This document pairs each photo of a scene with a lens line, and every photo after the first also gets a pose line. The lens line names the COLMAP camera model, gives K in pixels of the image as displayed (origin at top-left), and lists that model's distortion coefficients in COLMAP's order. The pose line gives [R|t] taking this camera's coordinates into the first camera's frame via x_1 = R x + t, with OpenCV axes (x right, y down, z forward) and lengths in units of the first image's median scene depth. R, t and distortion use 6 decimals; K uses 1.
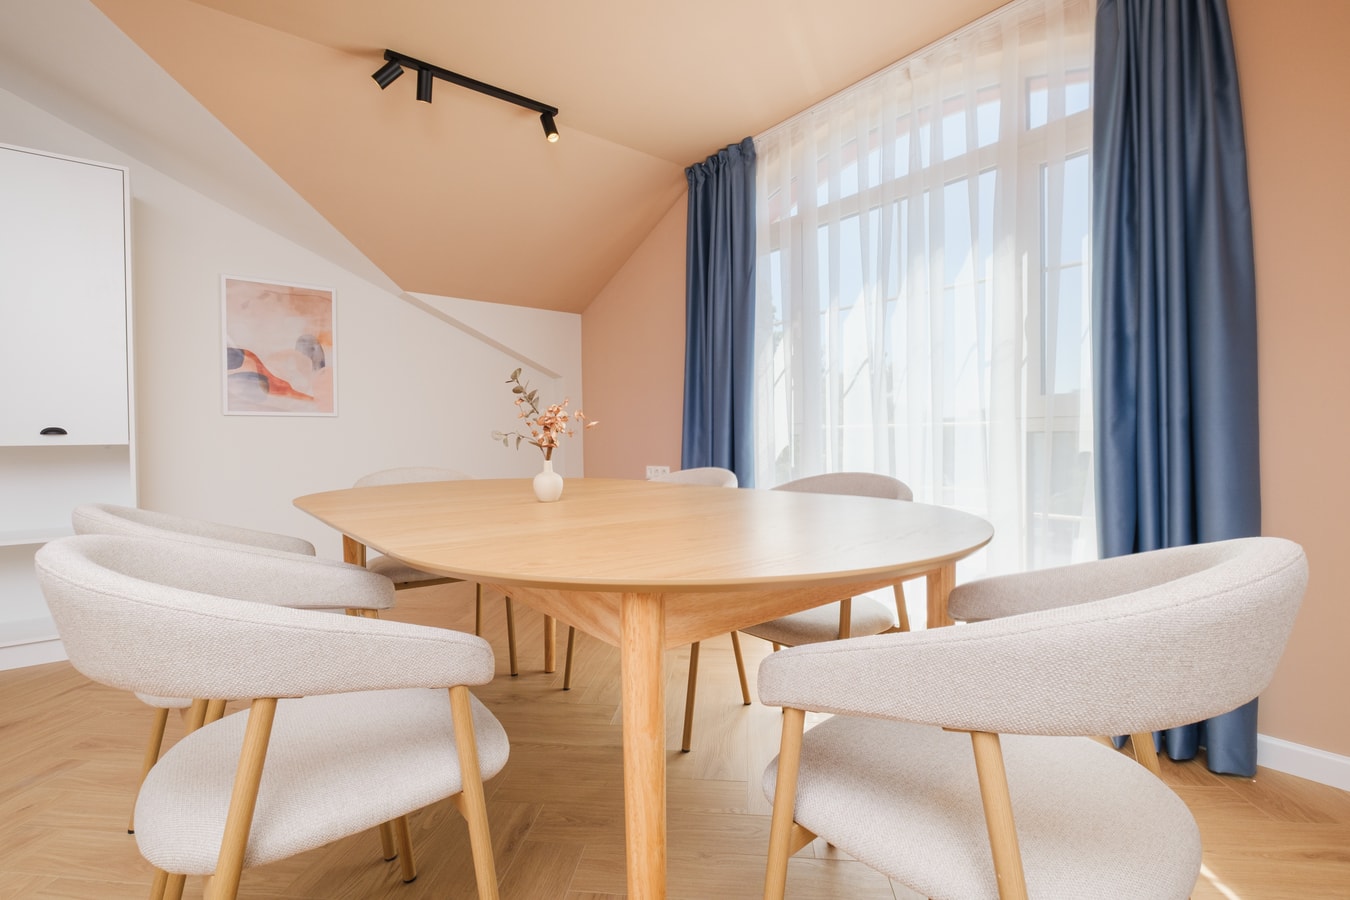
lens RADIAL K [[619.7, 0, 680.2], [0, 619.7, 450.0], [0, 0, 1]] dist [-0.004342, -0.000381]
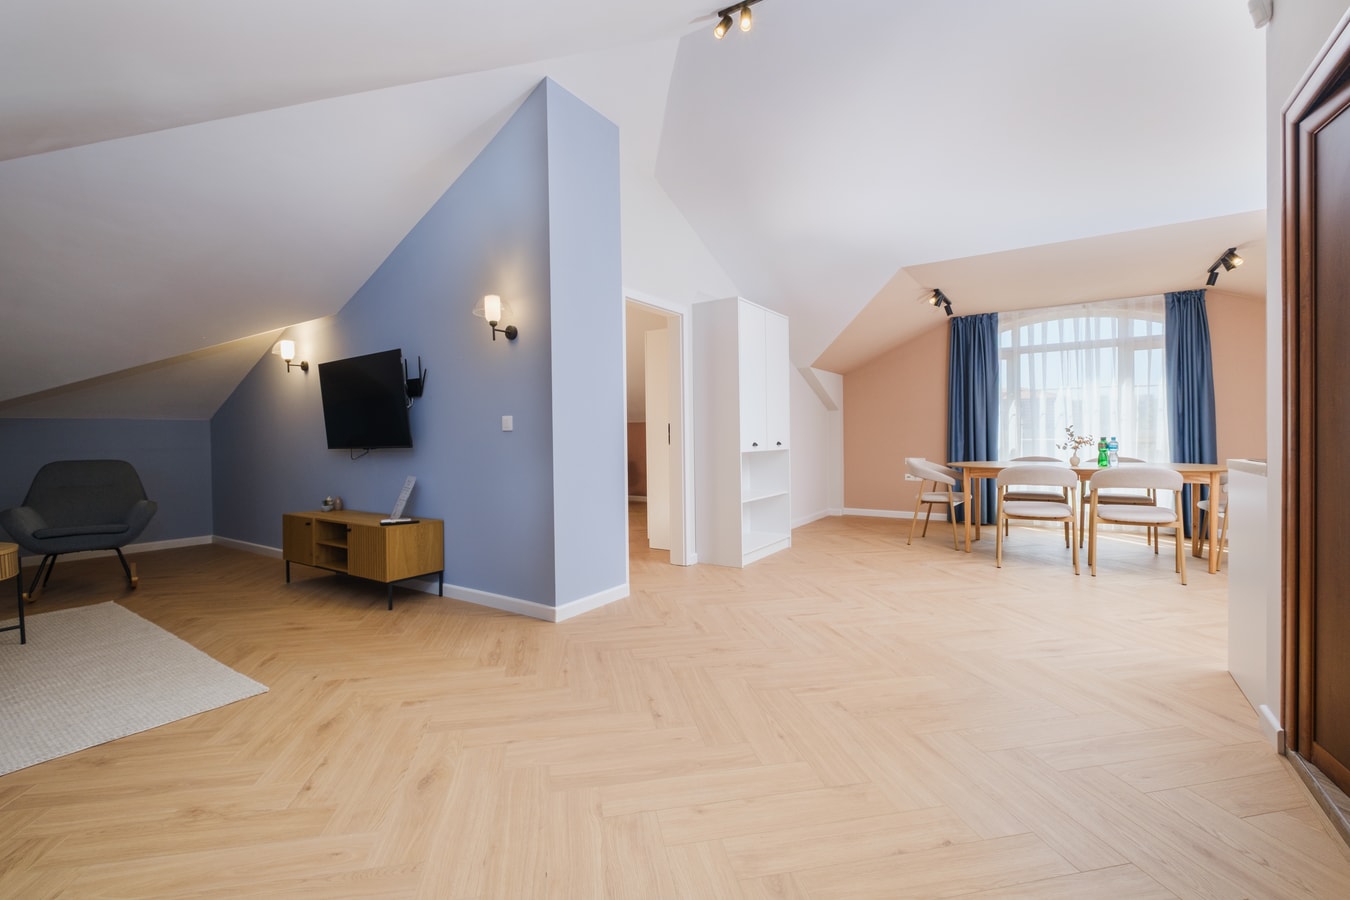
lens RADIAL K [[573.8, 0, 681.5], [0, 573.8, 443.7], [0, 0, 1]] dist [0.001602, -0.001796]
pose [[0.958748, -0.005388, 0.284208, -1.710946], [0.009025, 0.999893, -0.011487, -0.007597], [-0.284116, 0.013578, 0.958694, -0.737212]]
